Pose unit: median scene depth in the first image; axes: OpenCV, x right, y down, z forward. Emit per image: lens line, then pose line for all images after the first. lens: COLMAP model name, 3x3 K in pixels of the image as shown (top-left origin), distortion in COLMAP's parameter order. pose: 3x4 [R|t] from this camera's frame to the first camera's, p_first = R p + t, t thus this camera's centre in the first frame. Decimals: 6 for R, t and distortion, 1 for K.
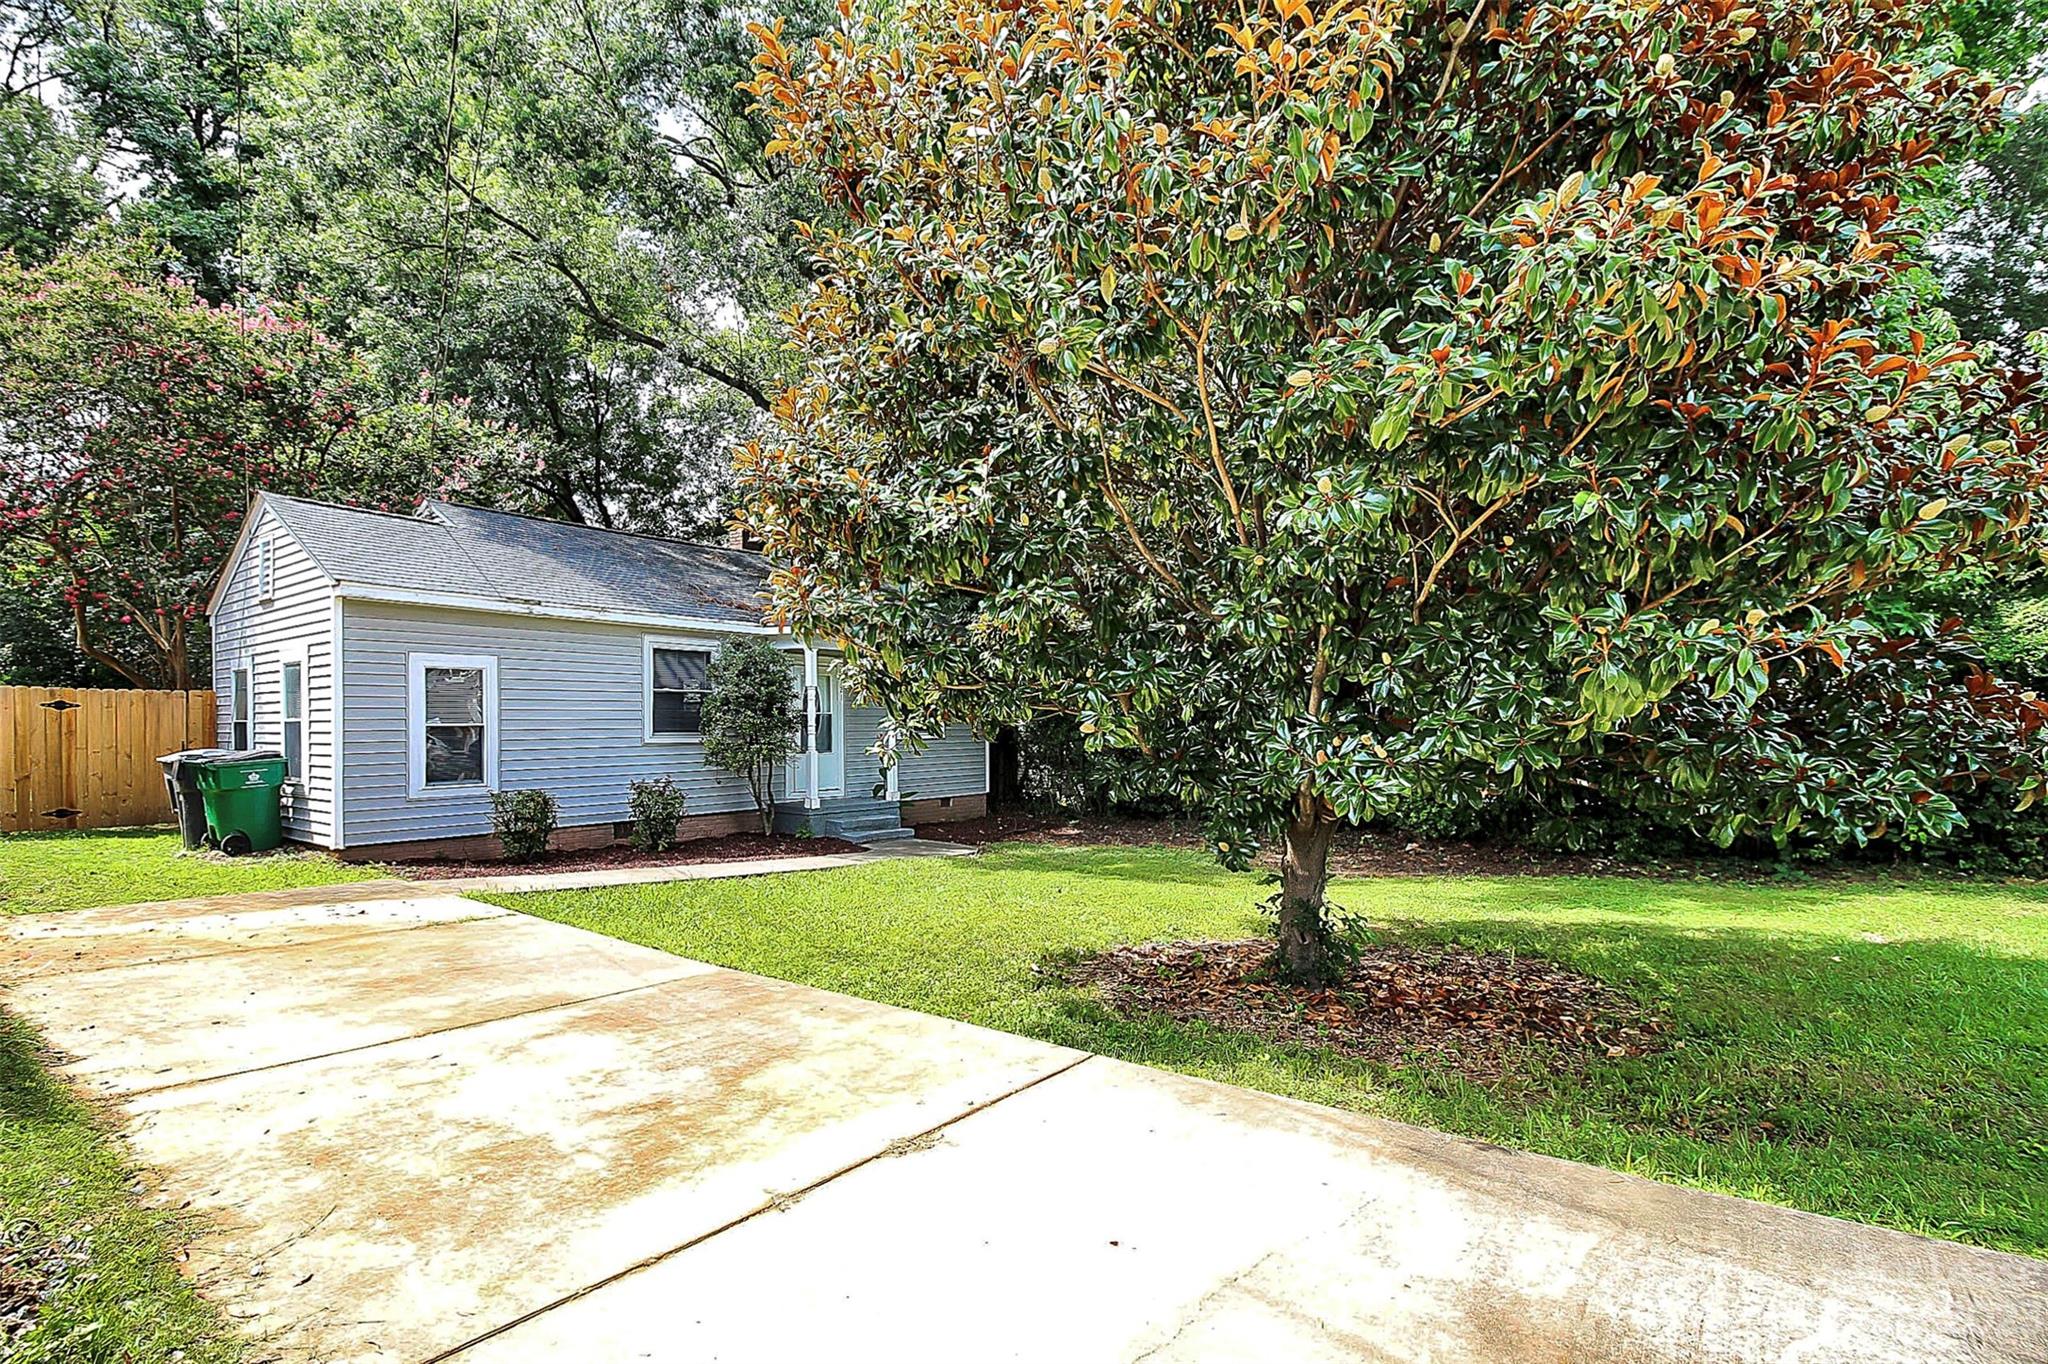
lens RADIAL K [[941.3, 0, 1025.8], [0, 941.3, 696.0], [0, 0, 1]] dist [-0.001742, -0.002564]
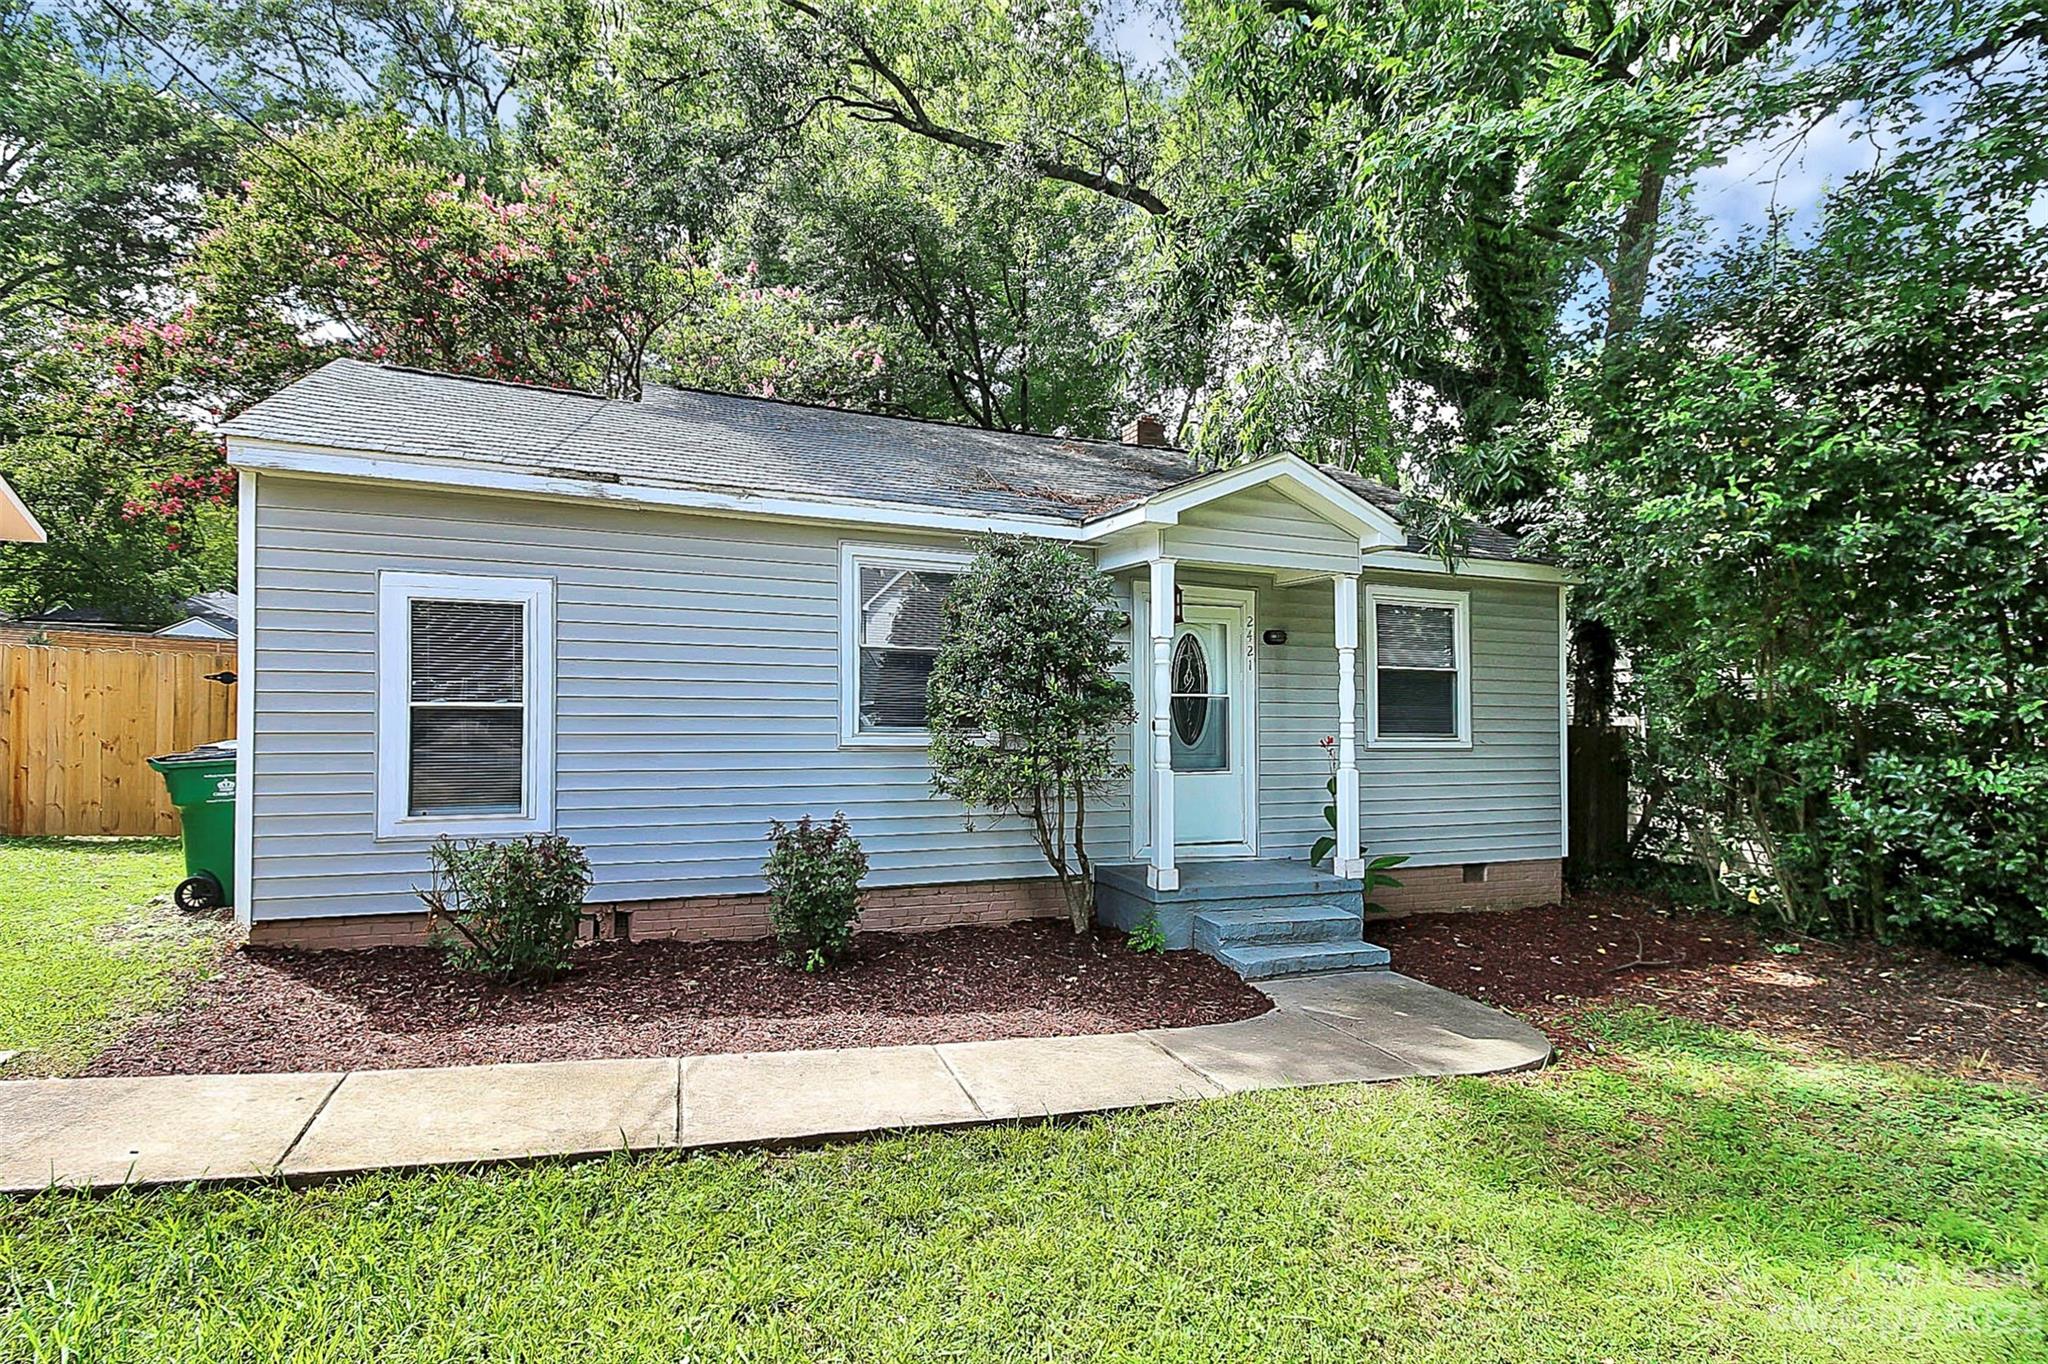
lens RADIAL K [[941.3, 0, 1033.6], [0, 941.3, 697.7], [0, 0, 1]] dist [-0.001742, -0.002564]
pose [[0.859421, 0.005681, -0.511238, -0.039157], [-0.001937, 0.999967, 0.007856, 0.018118], [0.511265, -0.005761, 0.859404, 0.593502]]
